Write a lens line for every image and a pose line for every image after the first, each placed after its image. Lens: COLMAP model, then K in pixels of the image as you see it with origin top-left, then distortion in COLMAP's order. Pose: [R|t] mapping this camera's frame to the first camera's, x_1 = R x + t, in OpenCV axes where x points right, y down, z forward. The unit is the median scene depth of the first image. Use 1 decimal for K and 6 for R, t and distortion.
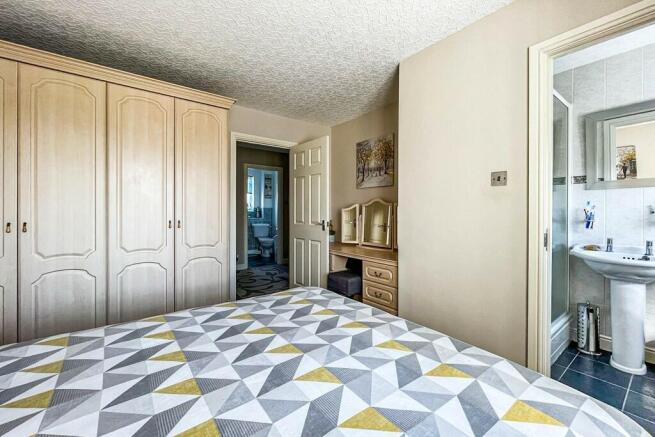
lens RADIAL K [[269.4, 0, 333.9], [0, 269.4, 211.9], [0, 0, 1]] dist [0.006677, -0.000067]
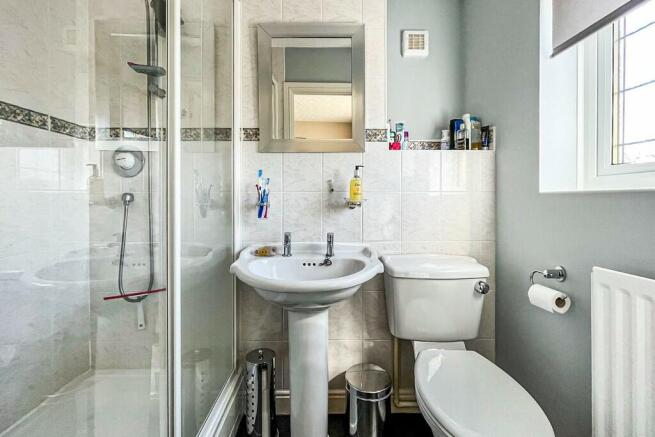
lens RADIAL K [[269.4, 0, 331.2], [0, 269.4, 198.4], [0, 0, 1]] dist [0.006677, -0.000067]
pose [[0.582096, -0.004038, 0.813110, 0.562688], [0.002147, 0.999992, 0.003430, 0.017581], [-0.813117, -0.000251, 0.582100, 0.548867]]
